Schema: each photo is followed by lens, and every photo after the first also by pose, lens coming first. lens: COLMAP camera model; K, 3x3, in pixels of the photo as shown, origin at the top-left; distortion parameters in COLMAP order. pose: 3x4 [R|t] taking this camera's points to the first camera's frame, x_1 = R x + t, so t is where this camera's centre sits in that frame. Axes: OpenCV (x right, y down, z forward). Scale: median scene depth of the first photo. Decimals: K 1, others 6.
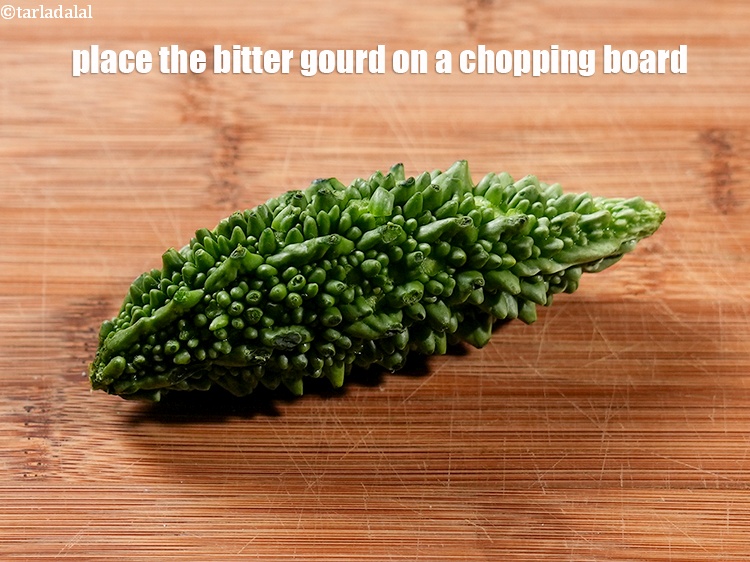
lens RADIAL K [[1991.9, 0, 375.0], [0, 1991.9, 280.7], [0, 0, 1]] dist [-0.480585, 0.000000]
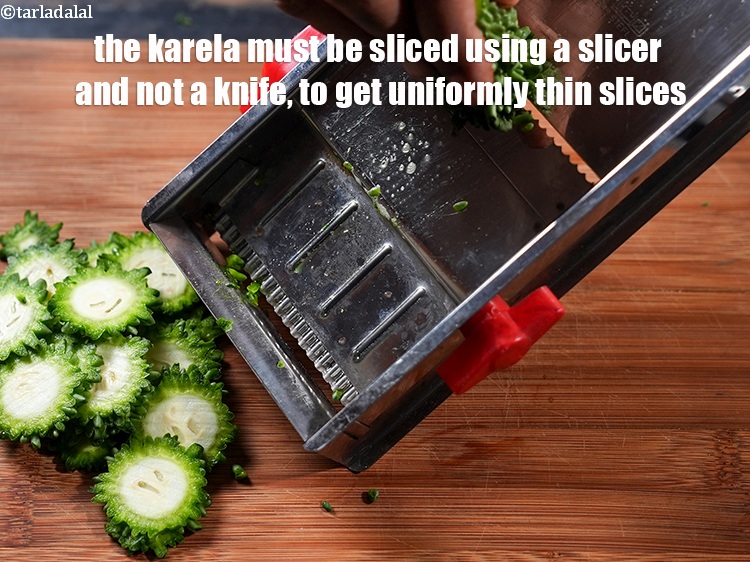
lens RADIAL K [[1865.2, 0, 375.3], [0, 1865.2, 281.6], [0, 0, 1]] dist [0.081339, 0.000000]
pose [[0.999714, -0.015269, -0.018425, 0.036029], [0.015122, 0.999853, -0.008108, -0.006348], [0.018546, 0.007827, 0.999797, -0.570644]]
